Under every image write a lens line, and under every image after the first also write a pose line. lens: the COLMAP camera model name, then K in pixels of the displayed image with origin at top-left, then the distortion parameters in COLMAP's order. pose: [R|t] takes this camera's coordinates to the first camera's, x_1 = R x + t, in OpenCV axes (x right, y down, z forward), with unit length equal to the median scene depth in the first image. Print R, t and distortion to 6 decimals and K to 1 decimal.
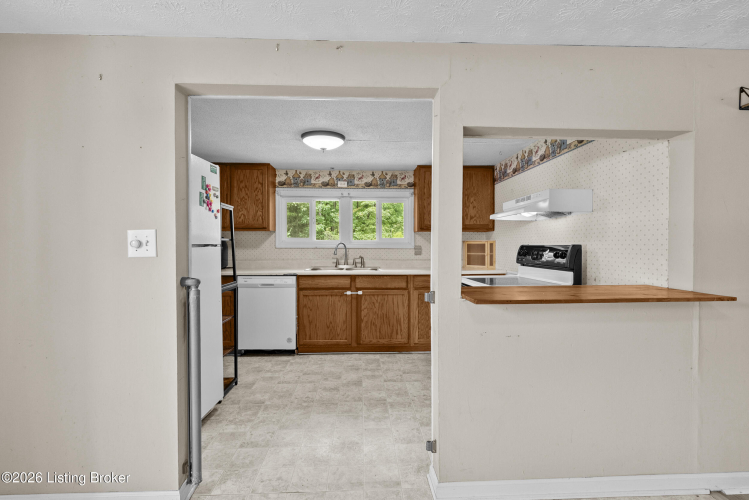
lens RADIAL K [[343.5, 0, 373.4], [0, 343.5, 249.6], [0, 0, 1]] dist [-0.005501, 0.002005]
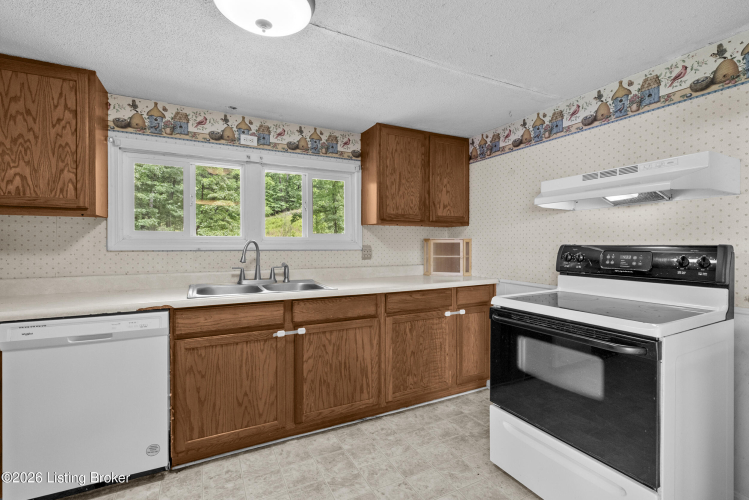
lens RADIAL K [[343.5, 0, 374.7], [0, 343.5, 246.7], [0, 0, 1]] dist [-0.005501, 0.002005]
pose [[0.908157, -0.004741, 0.418603, -0.158860], [0.006393, 0.999976, -0.002544, -0.008442], [-0.418581, 0.004986, 0.908166, 0.433758]]
